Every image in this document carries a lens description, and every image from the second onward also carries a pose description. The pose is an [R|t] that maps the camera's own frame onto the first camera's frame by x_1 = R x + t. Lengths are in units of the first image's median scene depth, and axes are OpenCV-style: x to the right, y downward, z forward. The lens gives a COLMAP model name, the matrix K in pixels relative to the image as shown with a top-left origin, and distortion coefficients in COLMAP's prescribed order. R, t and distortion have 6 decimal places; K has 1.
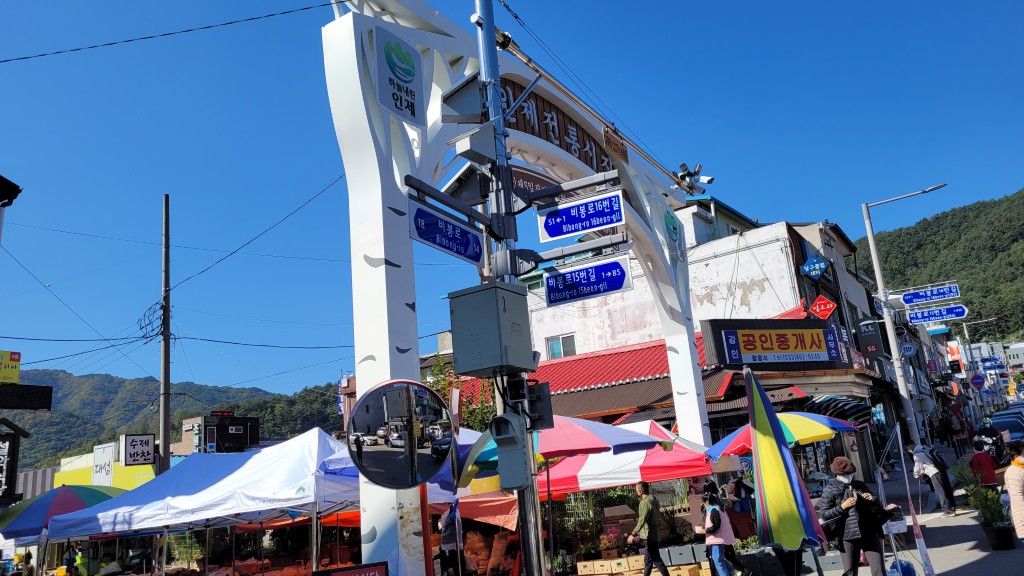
lens RADIAL K [[762.6, 0, 512.0], [0, 762.6, 288.0], [0, 0, 1]] dist [0.034123, -0.001296]
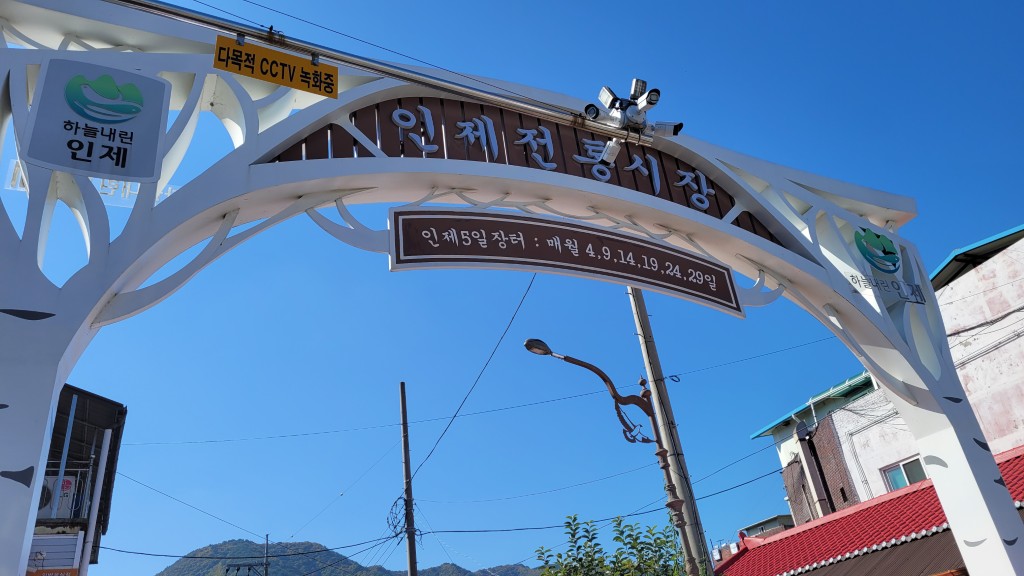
lens RADIAL K [[762.6, 0, 512.0], [0, 762.6, 288.0], [0, 0, 1]] dist [0.034123, -0.001296]
pose [[0.850363, -0.267920, -0.452882, 0.217837], [0.167922, 0.953841, -0.248978, 0.045448], [0.498684, 0.135673, 0.856100, 0.332916]]
